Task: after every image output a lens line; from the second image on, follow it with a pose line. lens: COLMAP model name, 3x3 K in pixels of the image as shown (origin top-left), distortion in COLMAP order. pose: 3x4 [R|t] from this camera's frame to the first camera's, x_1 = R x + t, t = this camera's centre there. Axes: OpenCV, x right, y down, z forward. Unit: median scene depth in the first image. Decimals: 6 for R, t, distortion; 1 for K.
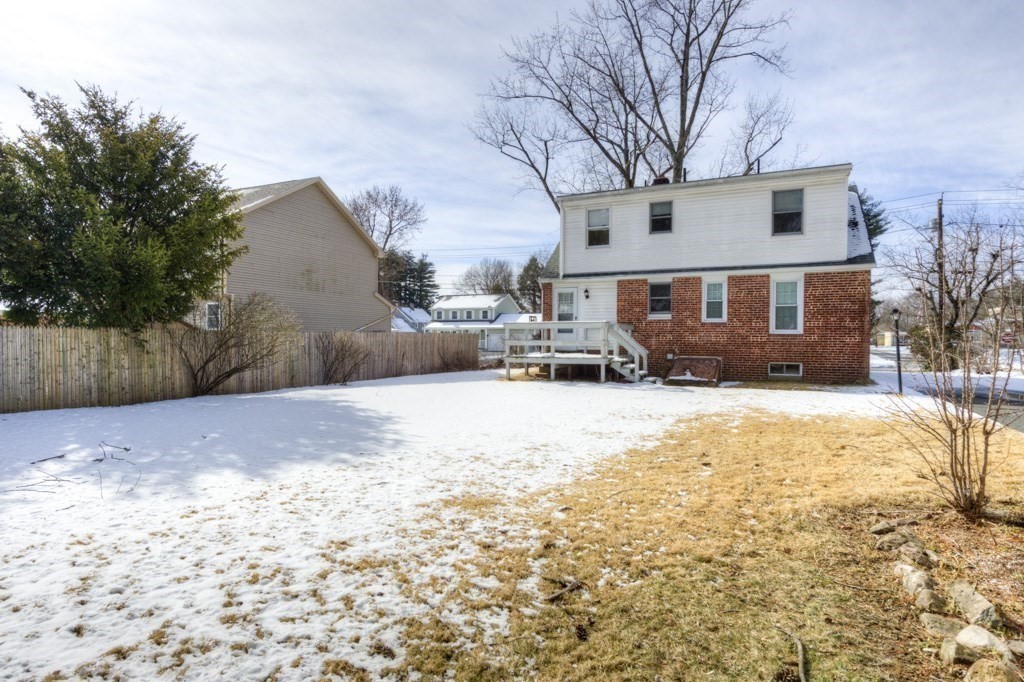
lens RADIAL K [[576.2, 0, 512.9], [0, 576.2, 338.5], [0, 0, 1]] dist [-0.000416, -0.000393]
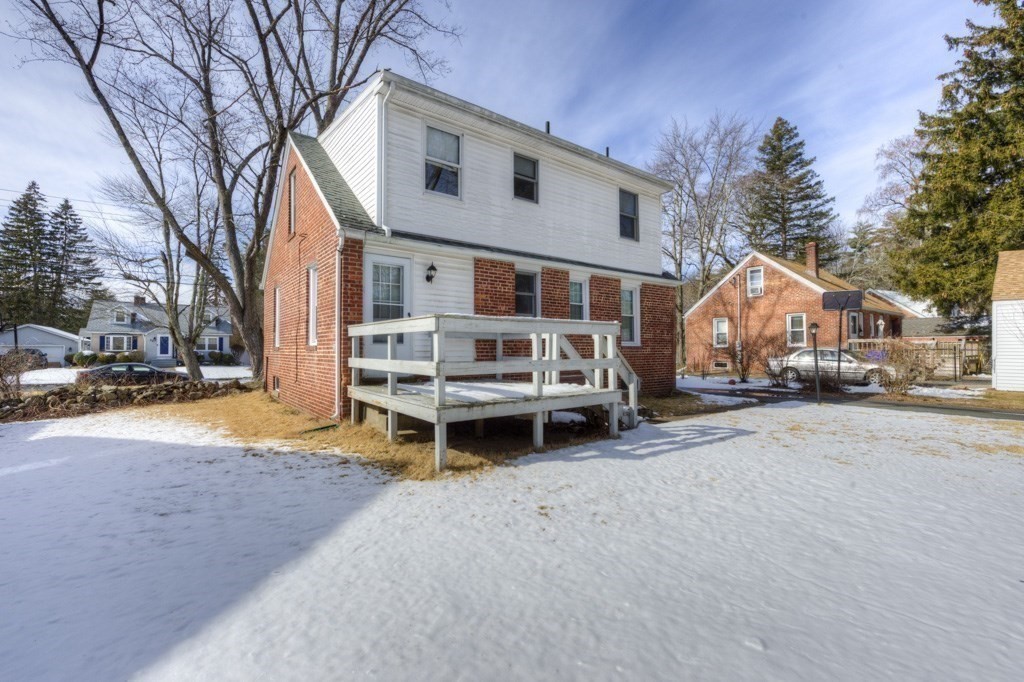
lens RADIAL K [[447.1, 0, 512.0], [0, 447.1, 341.0], [0, 0, 1]] dist [-0.012723, -0.000031]
pose [[0.459637, 0.010514, 0.888045, -0.228352], [0.004162, 0.999893, -0.013992, -0.006426], [-0.888097, 0.010127, 0.459544, 0.776851]]
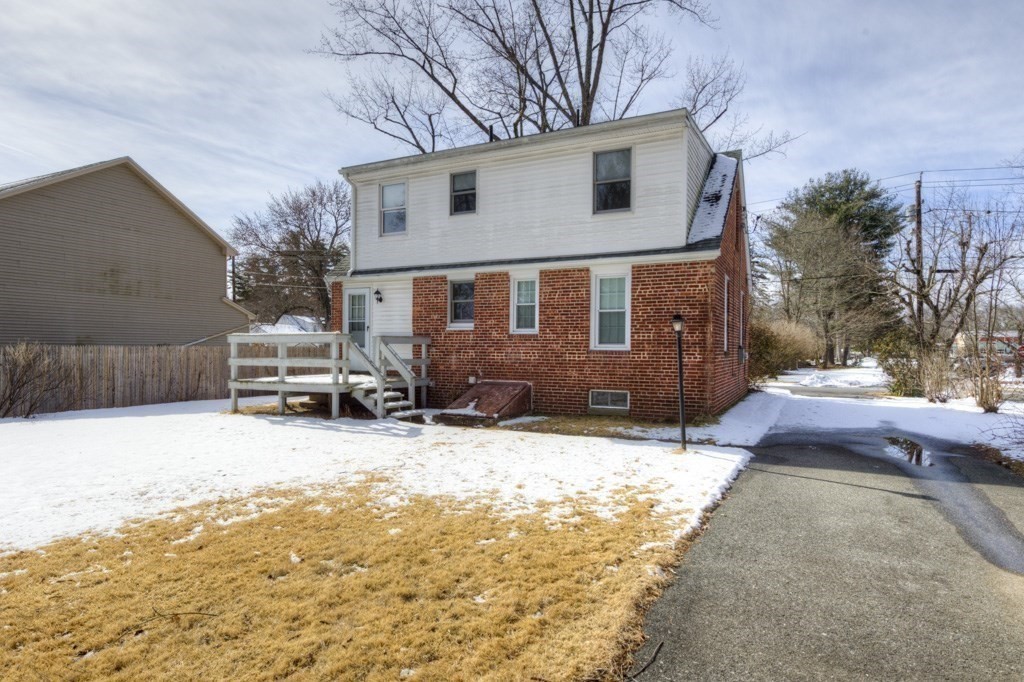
lens RADIAL K [[611.8, 0, 512.0], [0, 611.8, 341.0], [0, 0, 1]] dist [-0.001515, -0.000728]
pose [[0.999399, 0.000491, -0.034656, 0.350291], [-0.000964, 0.999907, -0.013635, -0.008358], [0.034646, 0.013660, 0.999306, 0.218351]]
